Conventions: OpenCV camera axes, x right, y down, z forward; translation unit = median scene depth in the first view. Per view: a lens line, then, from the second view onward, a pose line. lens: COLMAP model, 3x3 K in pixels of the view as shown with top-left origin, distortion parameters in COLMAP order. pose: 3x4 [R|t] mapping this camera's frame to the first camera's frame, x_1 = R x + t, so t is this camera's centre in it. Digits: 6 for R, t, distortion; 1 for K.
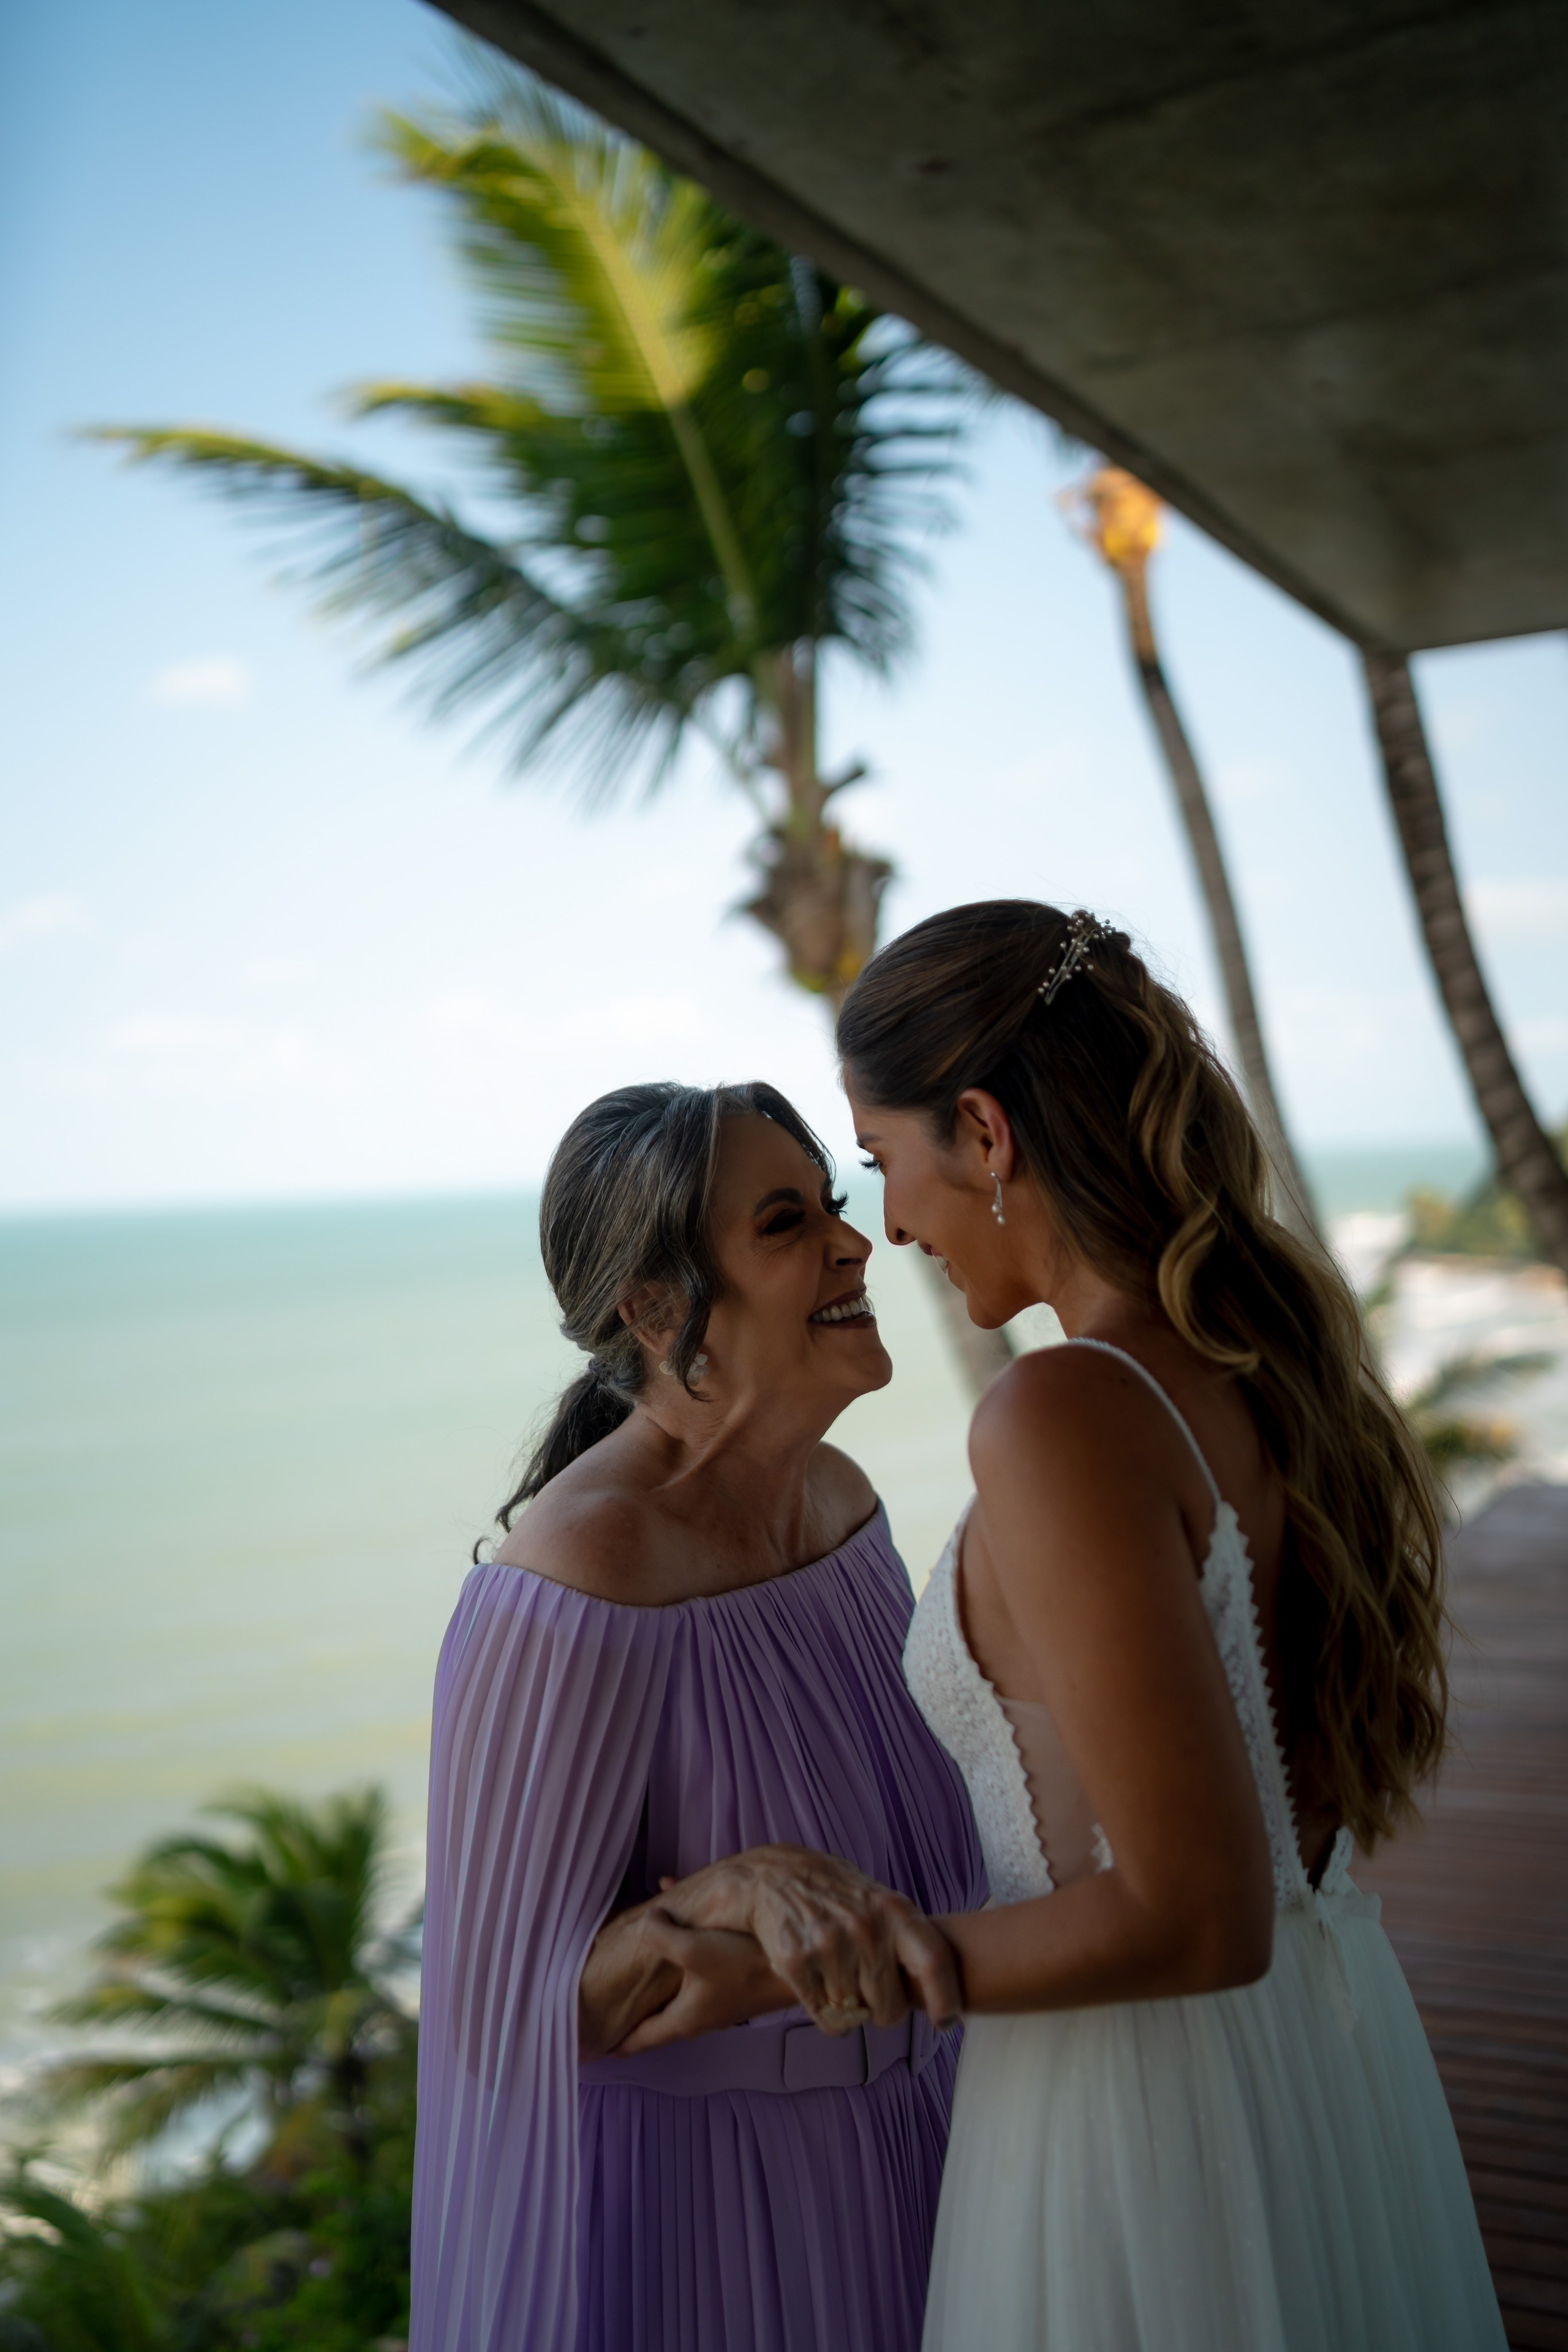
lens RADIAL K [[2249.0, 0, 776.4], [0, 2249.0, 1213.3], [0, 0, 1]] dist [0.062371, -0.284942]
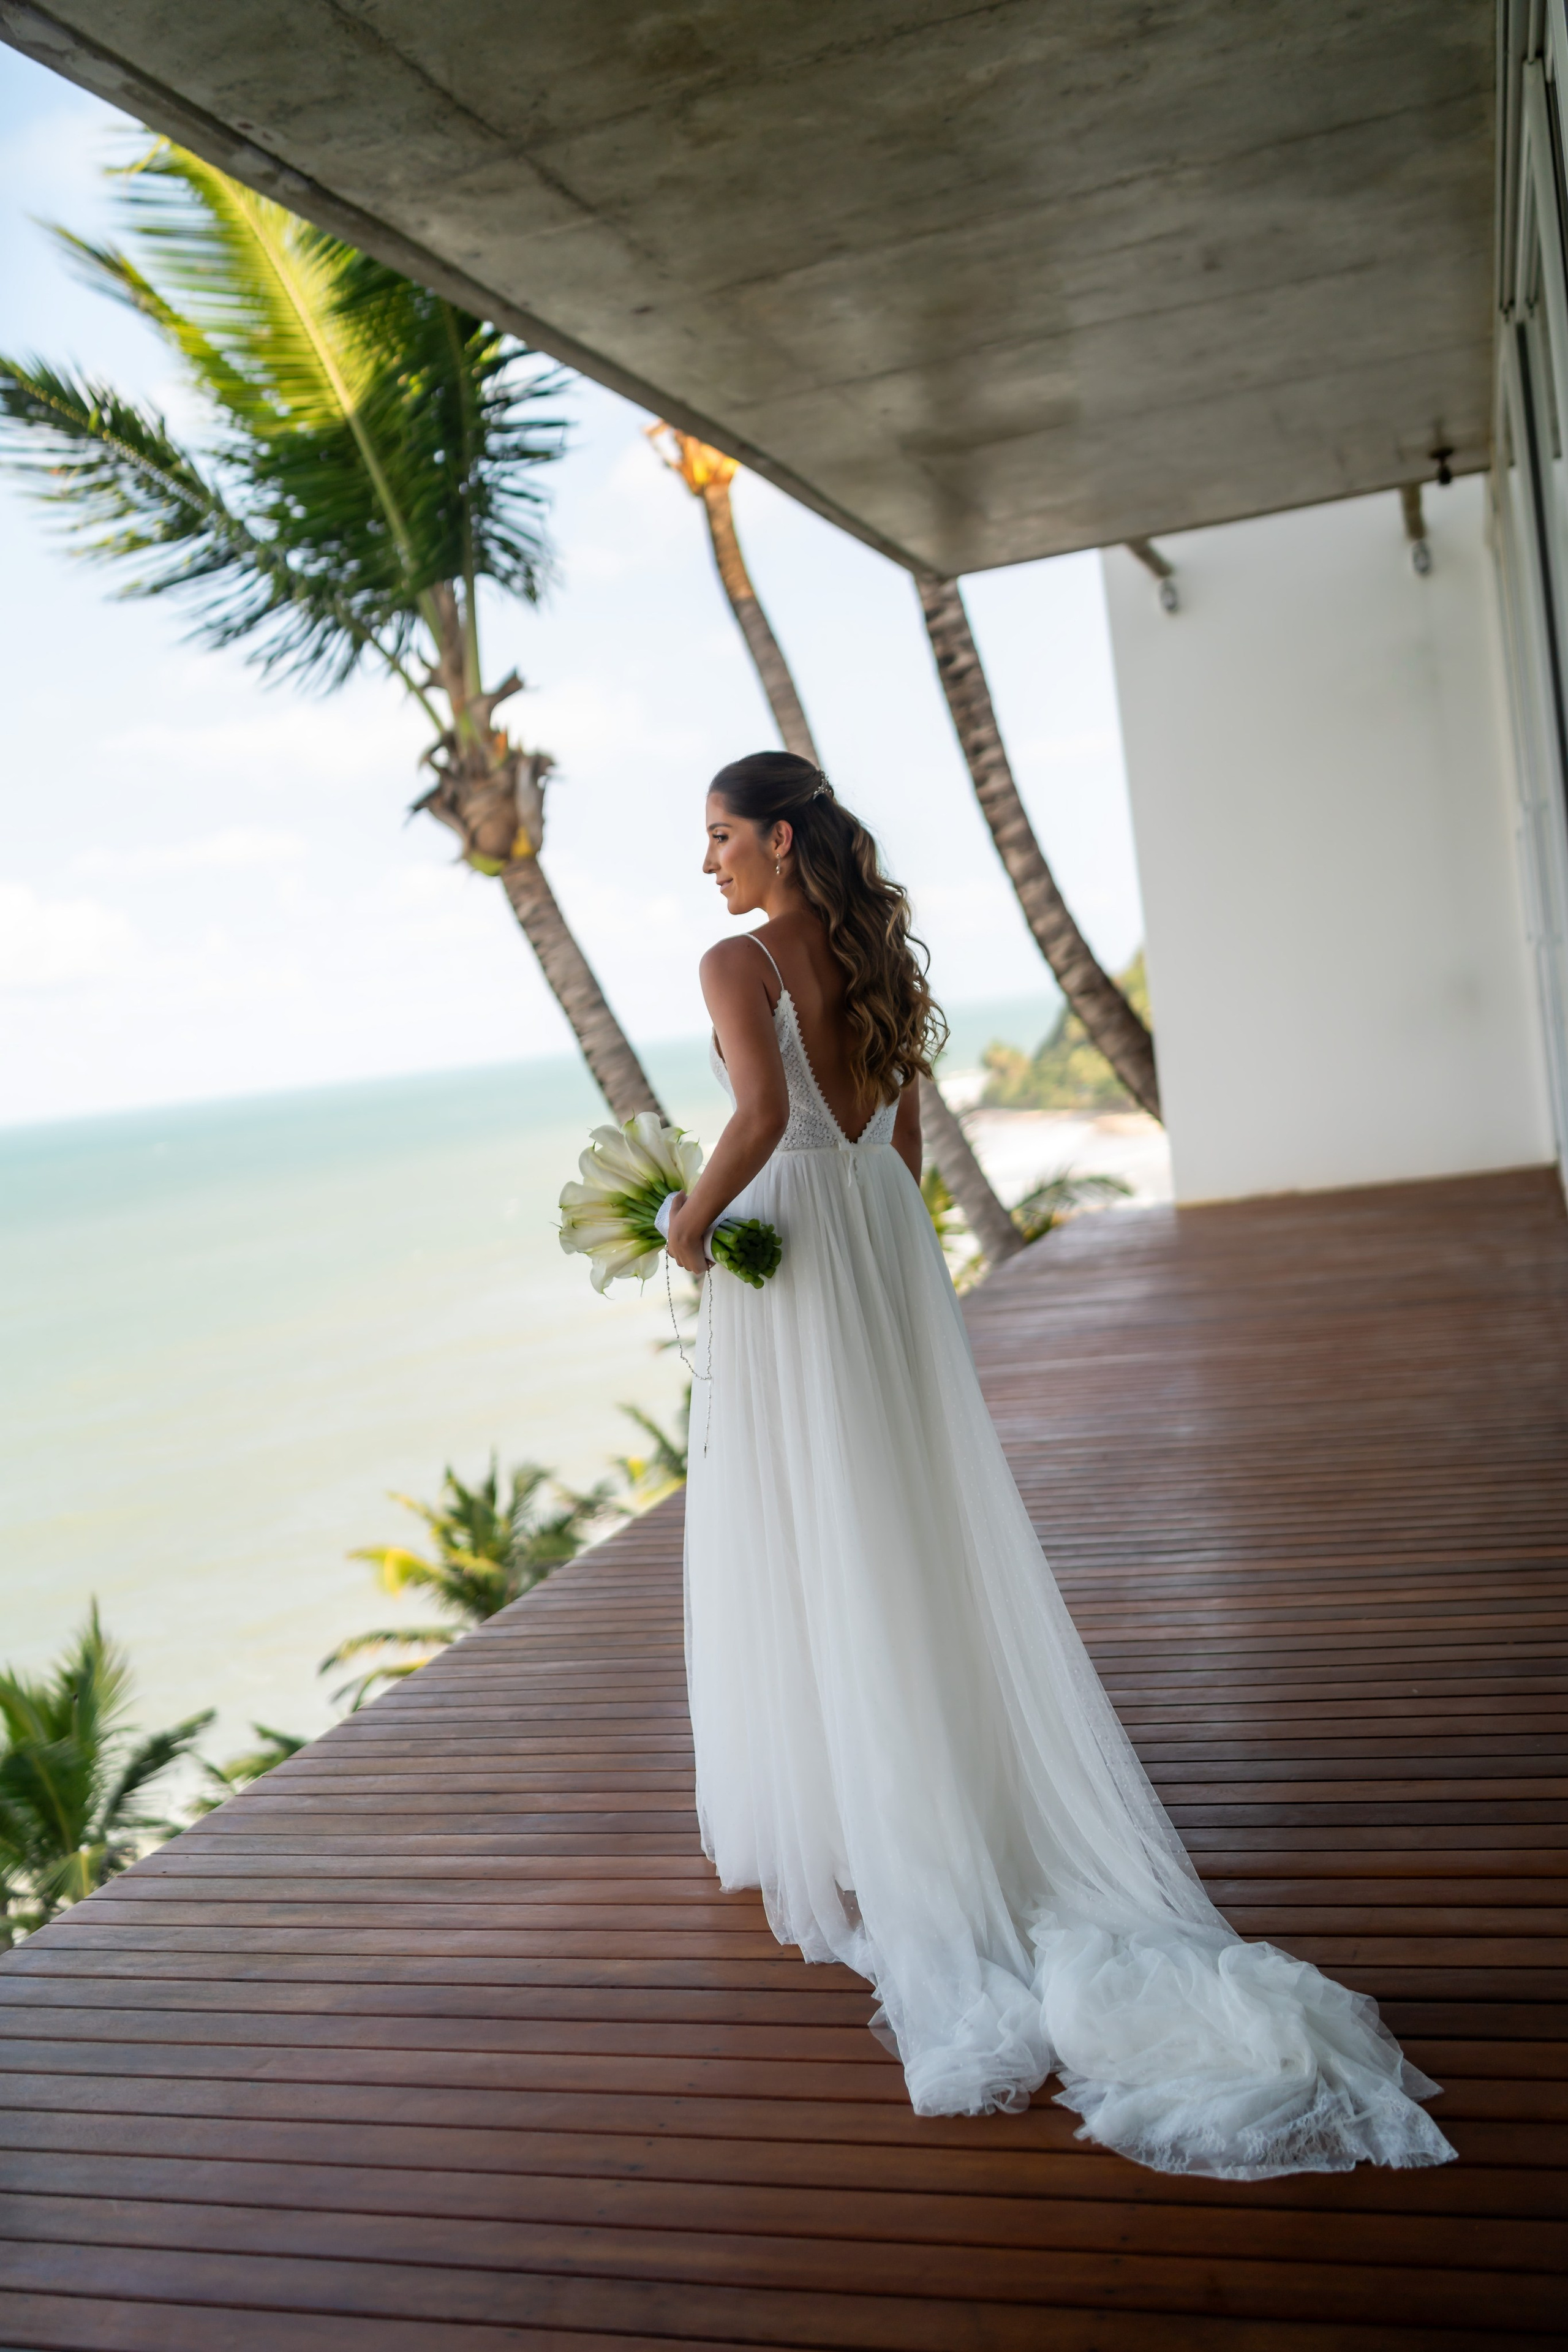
lens RADIAL K [[2249.0, 0, 776.4], [0, 2249.0, 1213.3], [0, 0, 1]] dist [0.062371, -0.284942]
pose [[0.980124, -0.093720, 0.174854, -0.064041], [0.085538, 0.994883, 0.053774, 0.032218], [-0.178999, -0.037748, 0.983125, -0.217896]]
